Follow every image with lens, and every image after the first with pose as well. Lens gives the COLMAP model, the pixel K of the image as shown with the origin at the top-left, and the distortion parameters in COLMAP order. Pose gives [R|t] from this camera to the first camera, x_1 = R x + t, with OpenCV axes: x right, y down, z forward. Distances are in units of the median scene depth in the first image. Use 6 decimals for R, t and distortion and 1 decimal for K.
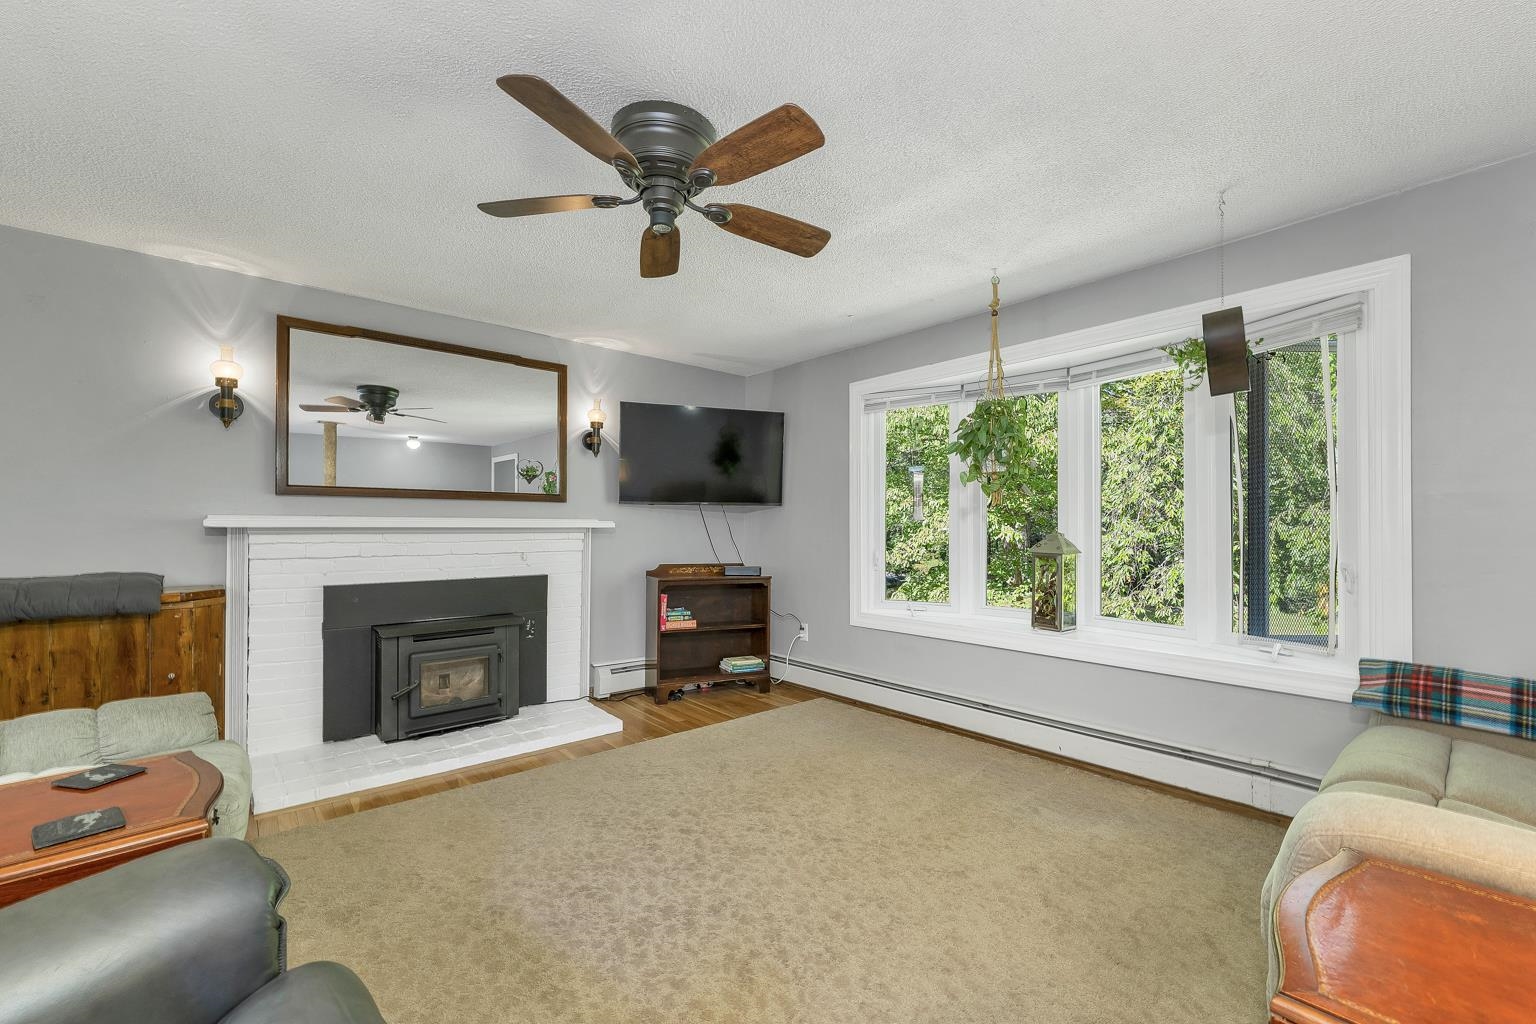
lens RADIAL K [[636.0, 0, 766.4], [0, 636.0, 531.8], [0, 0, 1]] dist [-0.000674, -0.000042]
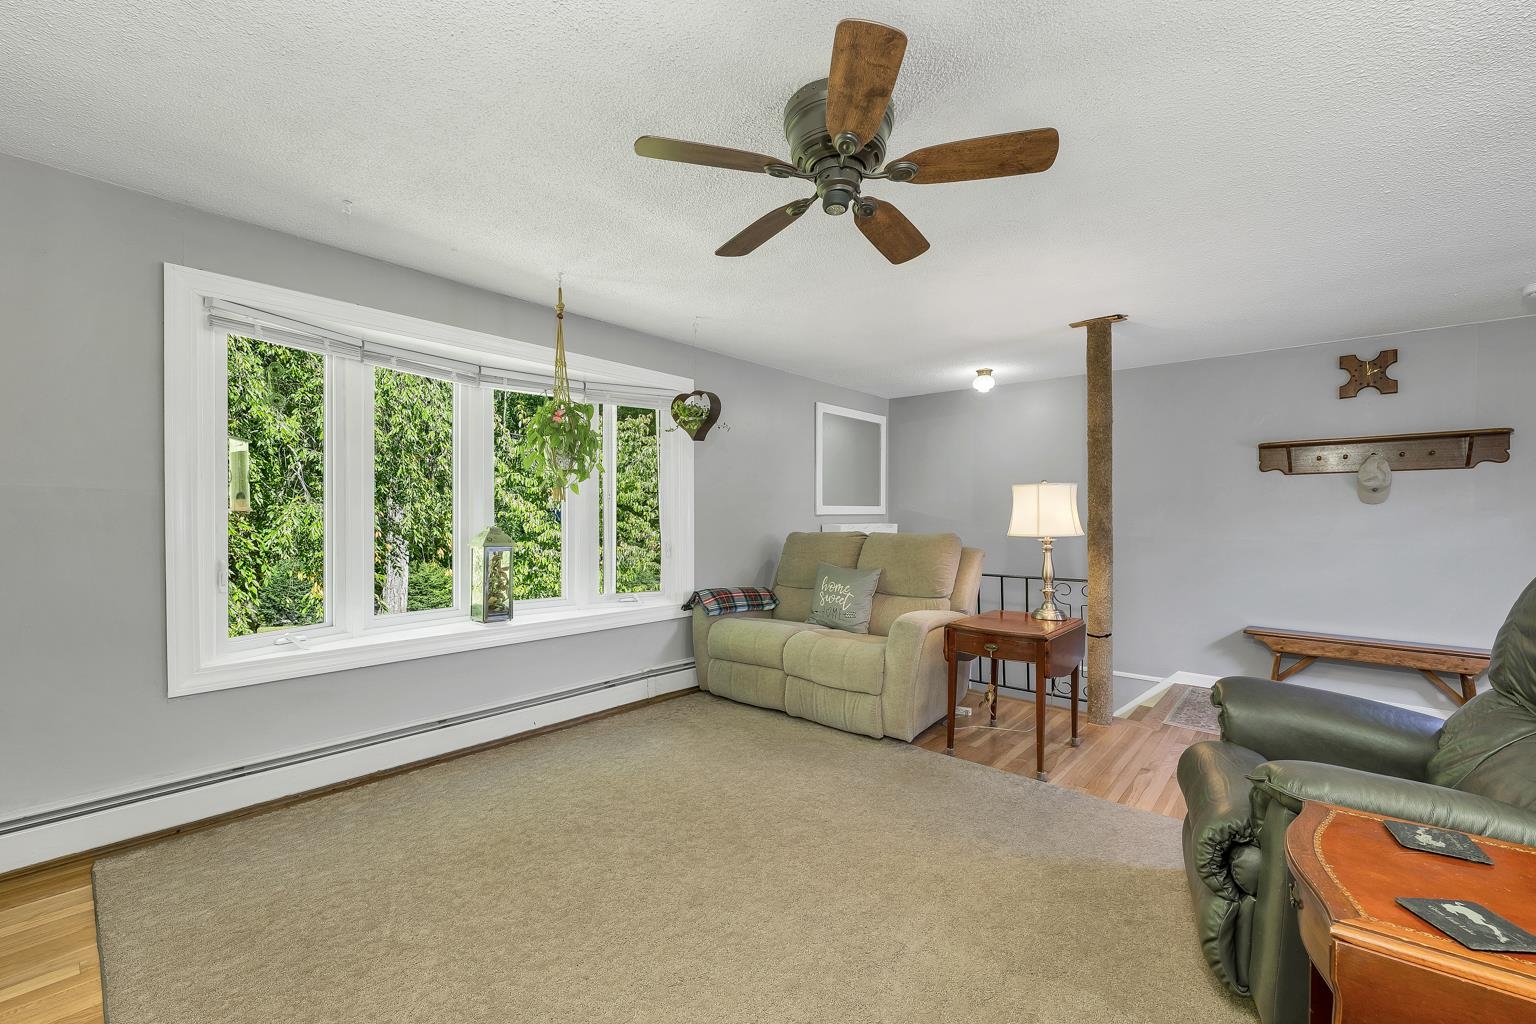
lens RADIAL K [[622.9, 0, 769.2], [0, 622.9, 517.4], [0, 0, 1]] dist [0.000680, 0.000118]
pose [[-0.143483, 0.002239, 0.989650, -0.692243], [0.004810, 0.999987, -0.001566, -0.009646], [-0.989641, 0.004535, -0.143492, 0.798373]]
